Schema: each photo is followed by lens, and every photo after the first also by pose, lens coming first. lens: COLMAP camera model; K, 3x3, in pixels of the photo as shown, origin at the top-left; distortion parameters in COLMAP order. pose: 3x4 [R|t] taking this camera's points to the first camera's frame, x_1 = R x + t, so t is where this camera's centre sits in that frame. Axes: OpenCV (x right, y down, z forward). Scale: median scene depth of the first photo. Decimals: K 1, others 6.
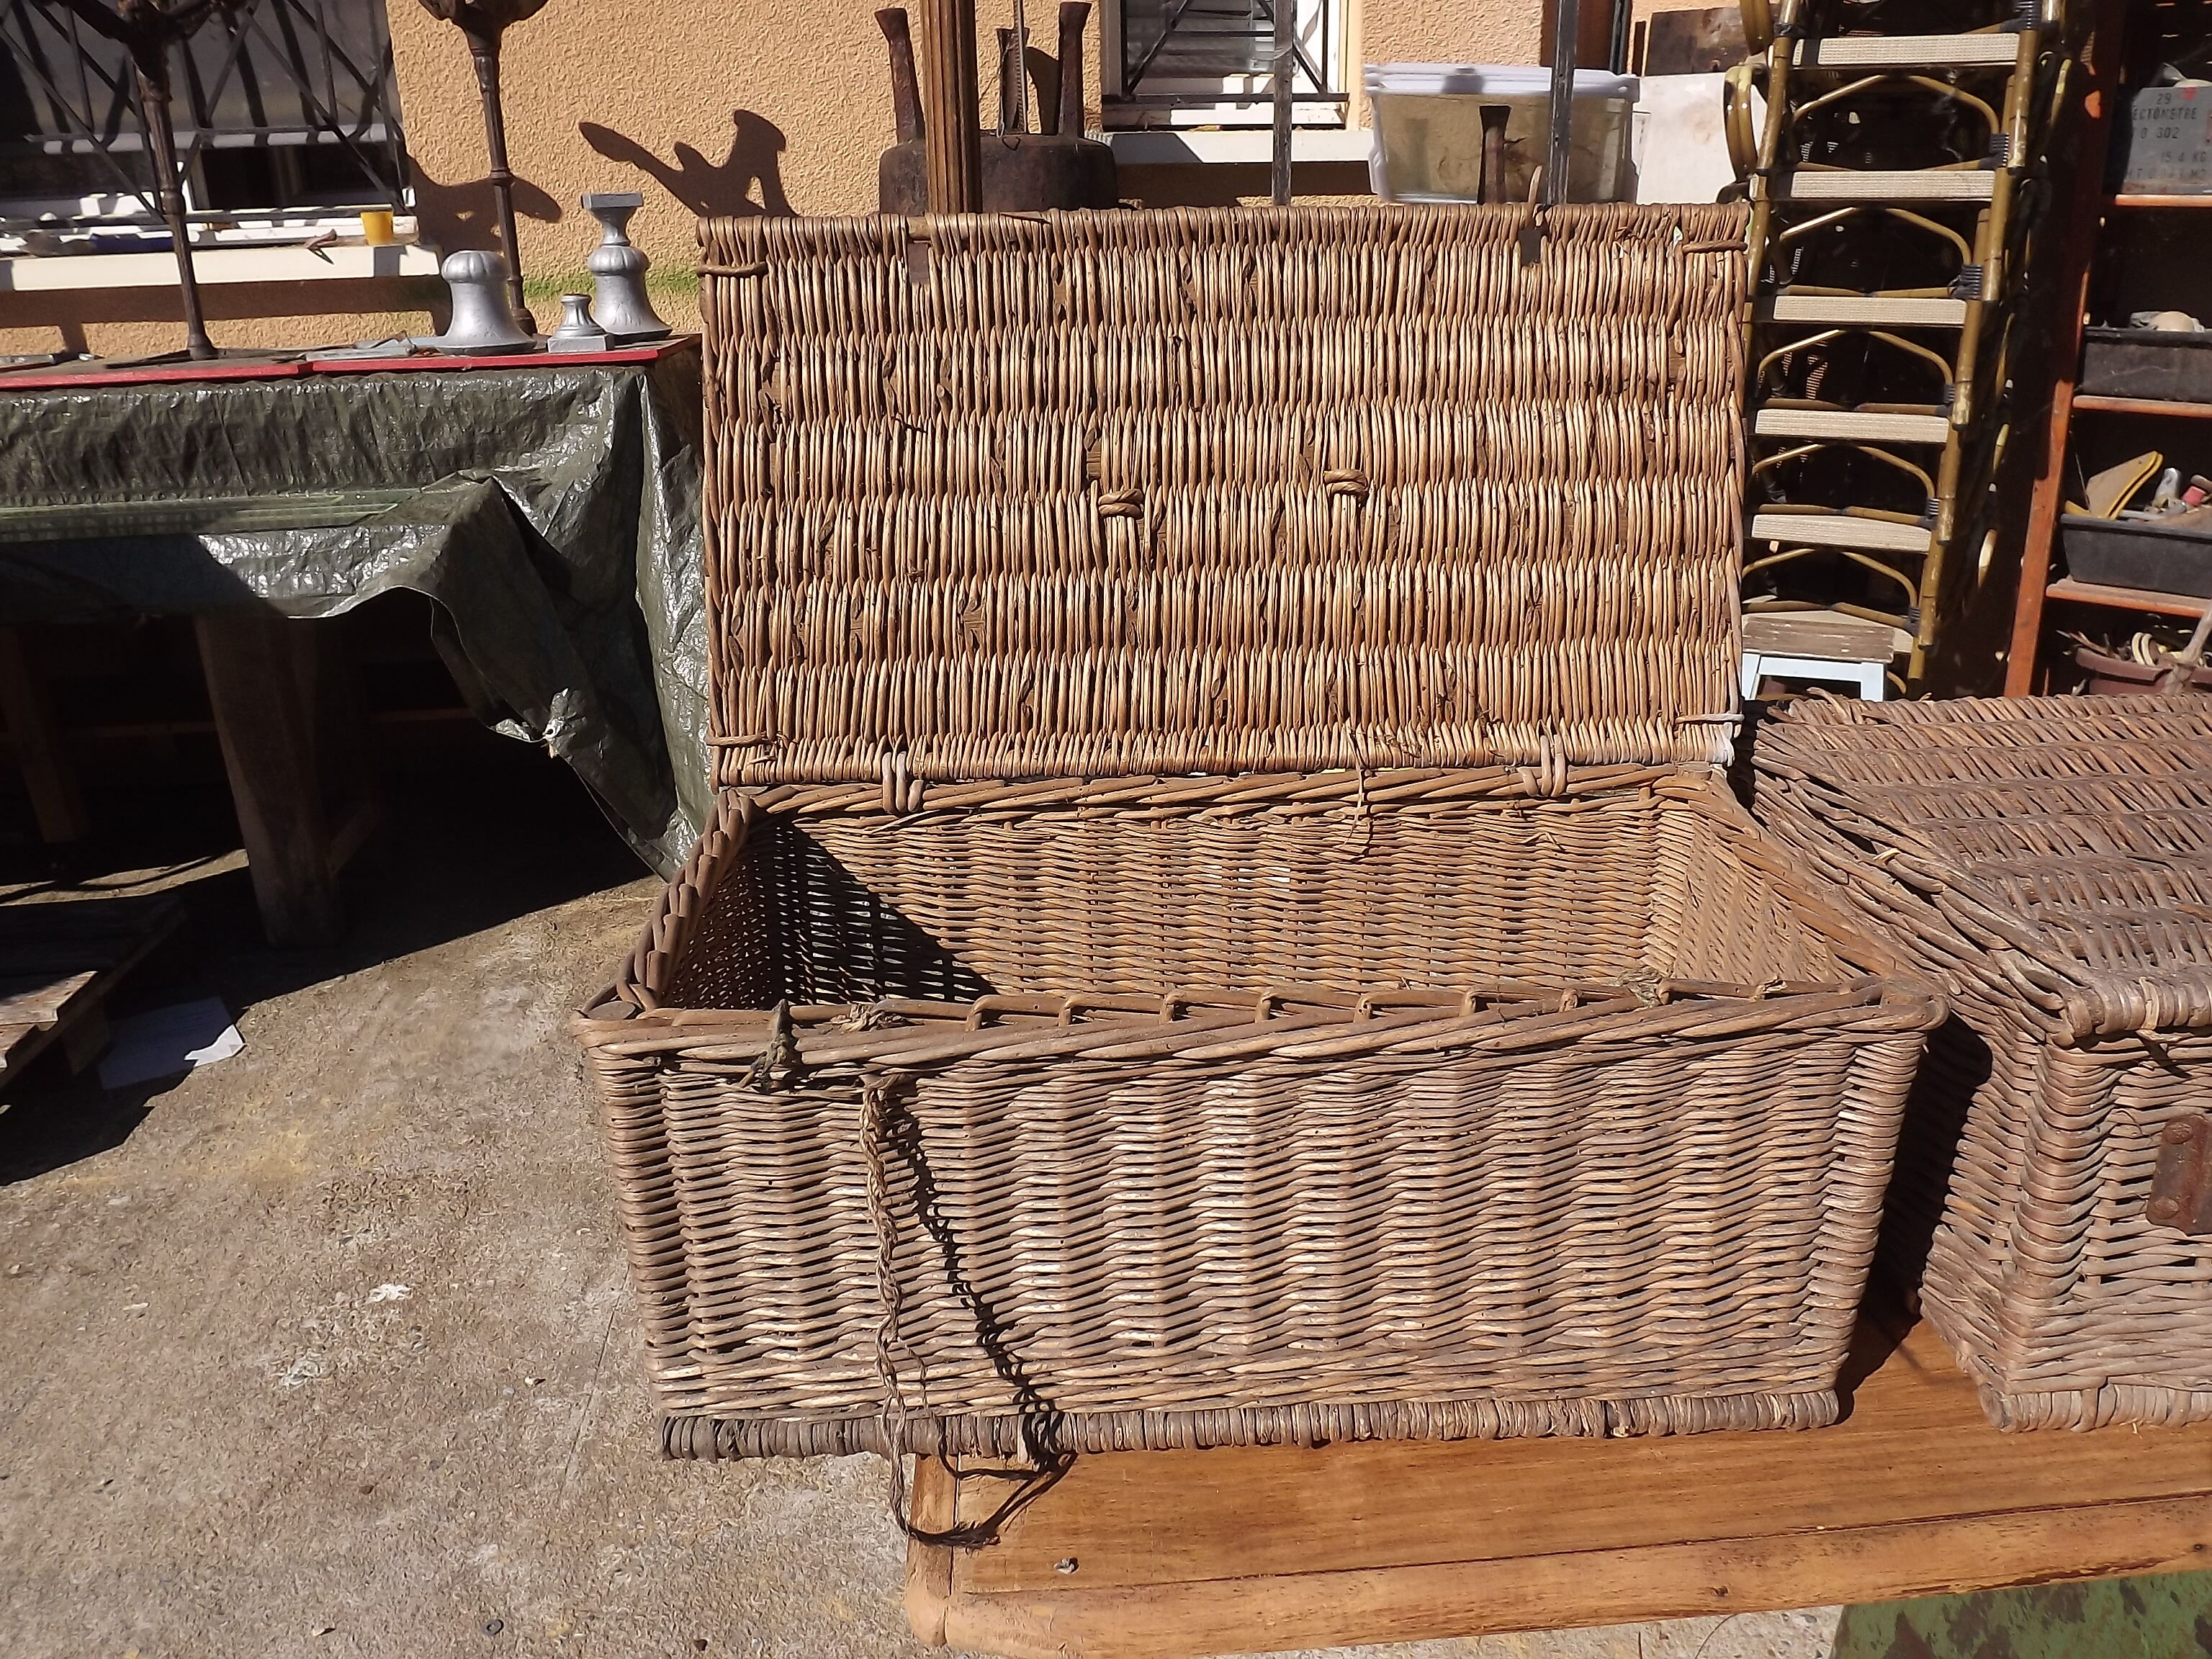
lens RADIAL K [[1601.1, 0, 1115.9], [0, 1601.1, 840.2], [0, 0, 1]] dist [-0.063599, 0.016647]
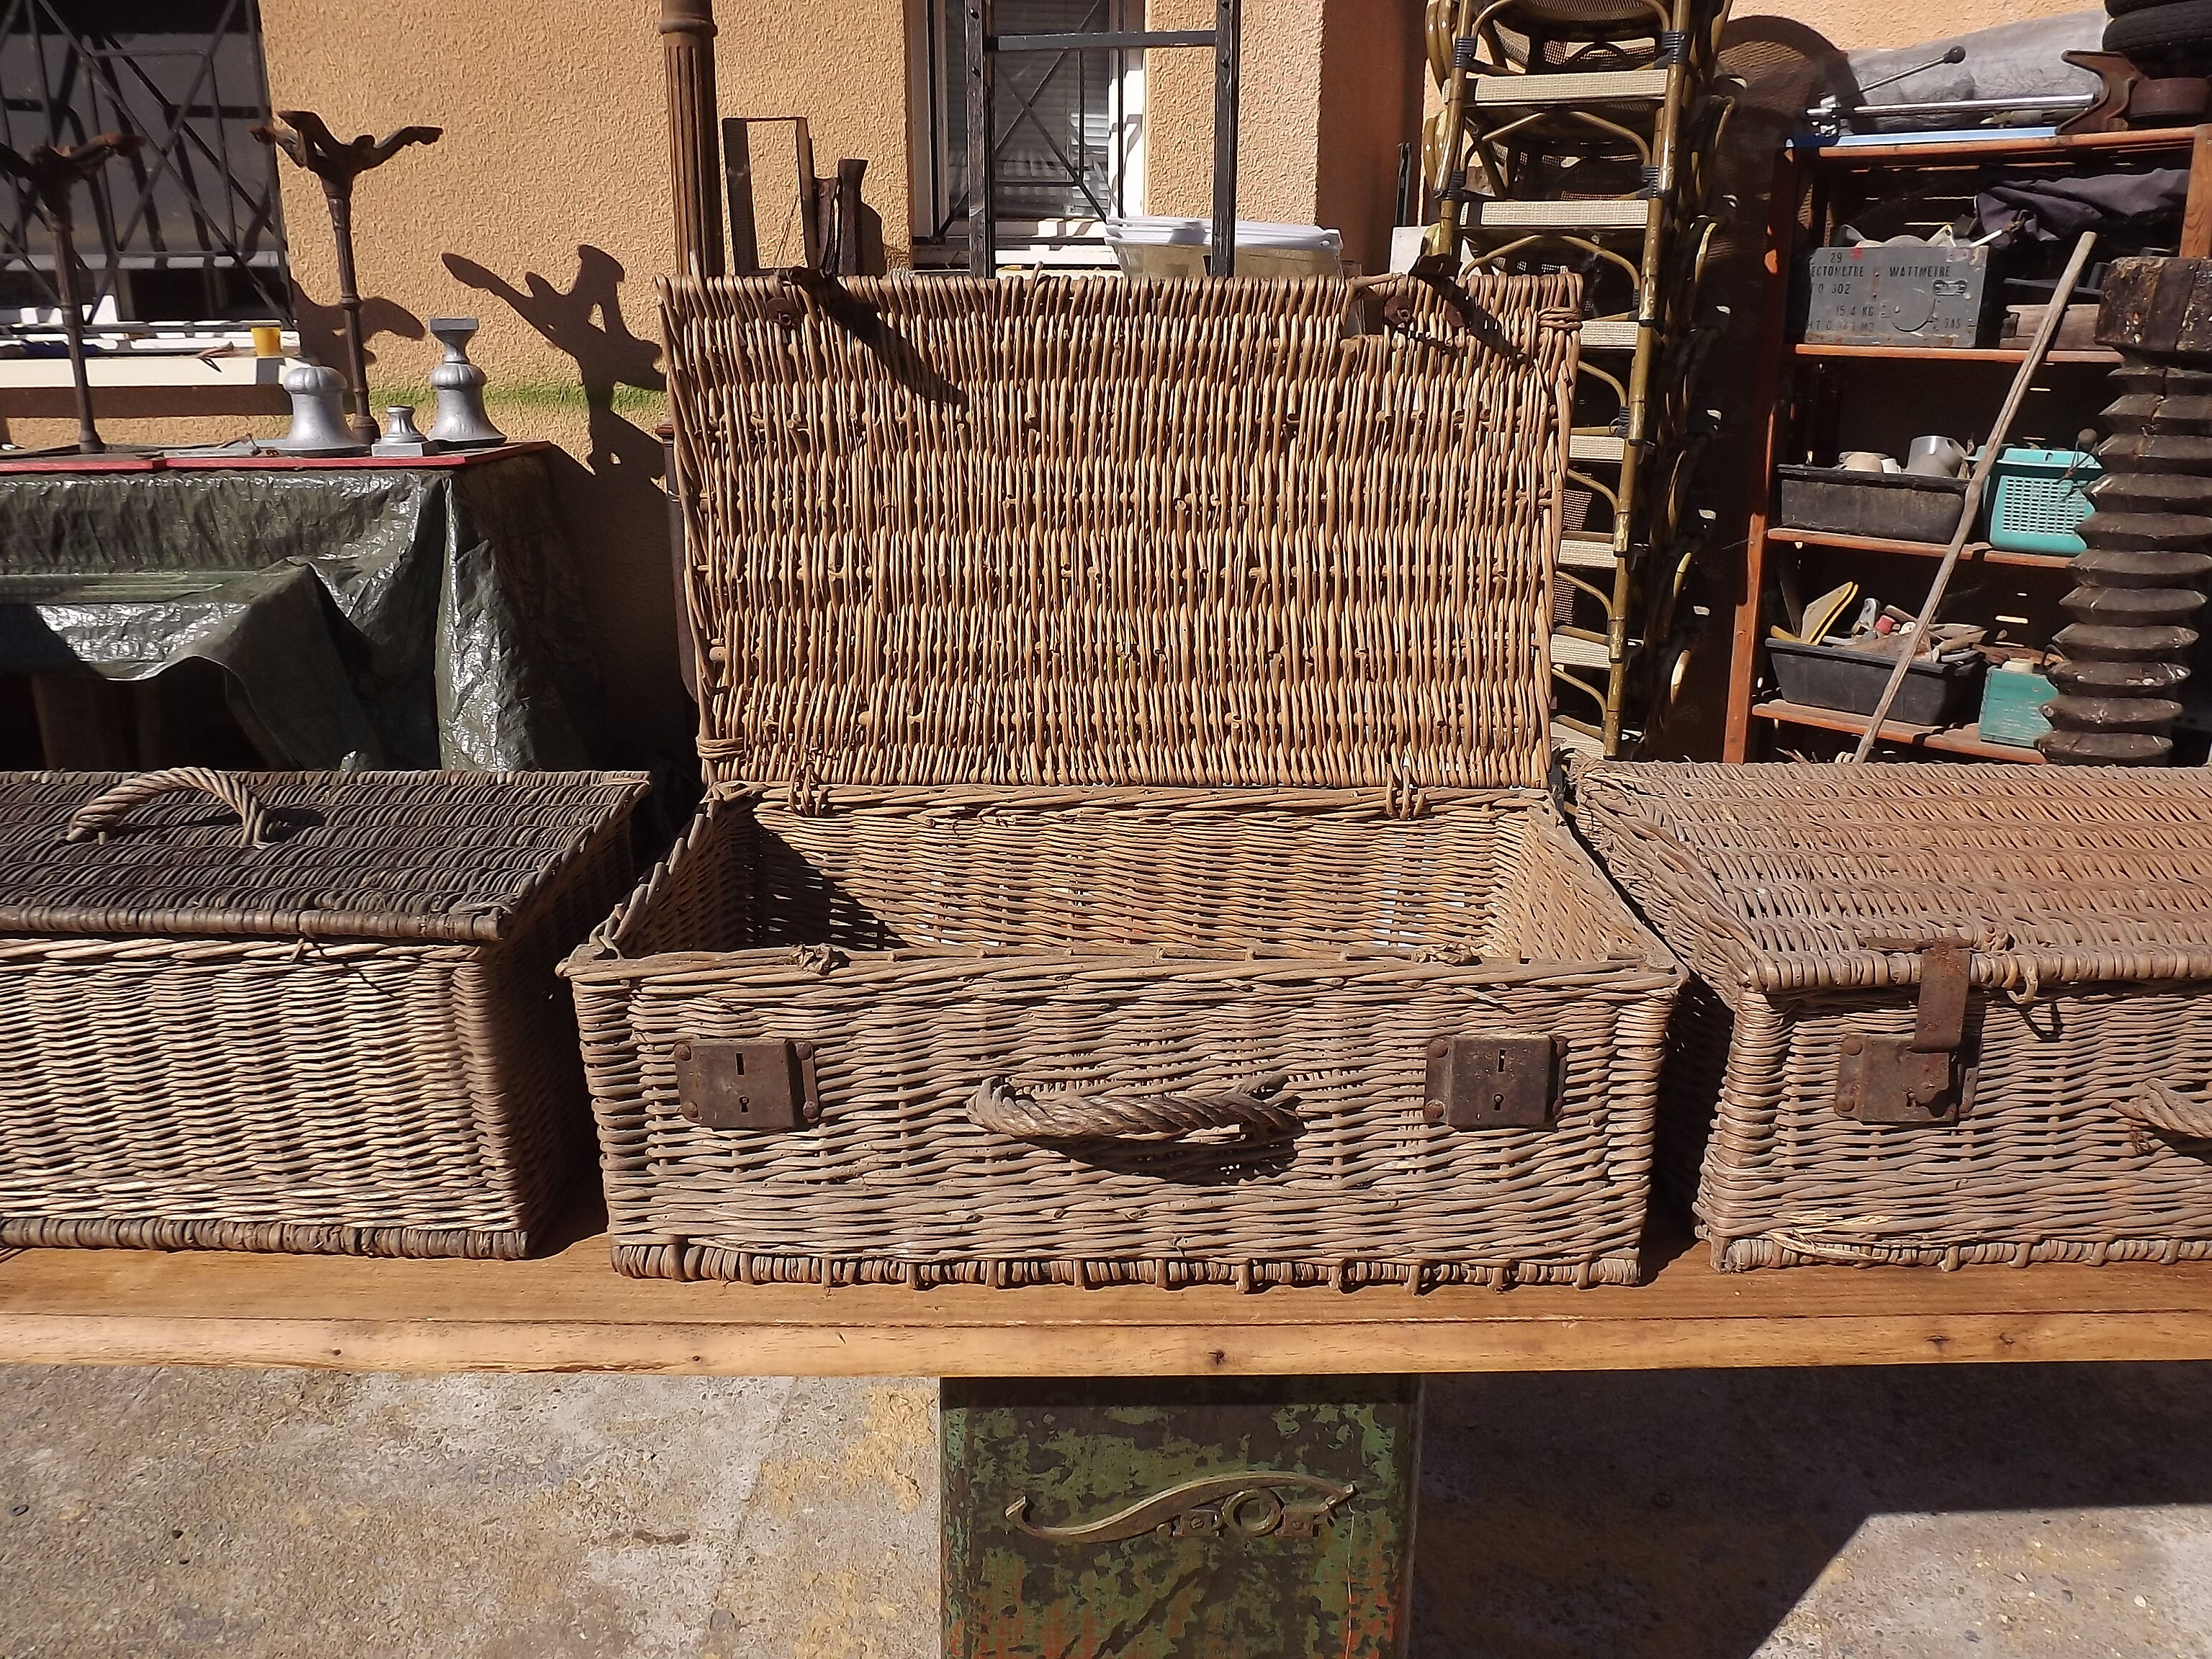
lens RADIAL K [[1601.5, 0, 1110.0], [0, 1601.5, 846.4], [0, 0, 1]] dist [-0.066298, 0.019867]
pose [[0.998236, 0.038672, -0.045047, 0.240723], [-0.041296, 0.997413, -0.058834, 0.015526], [0.042656, 0.060590, 0.997251, -0.090320]]
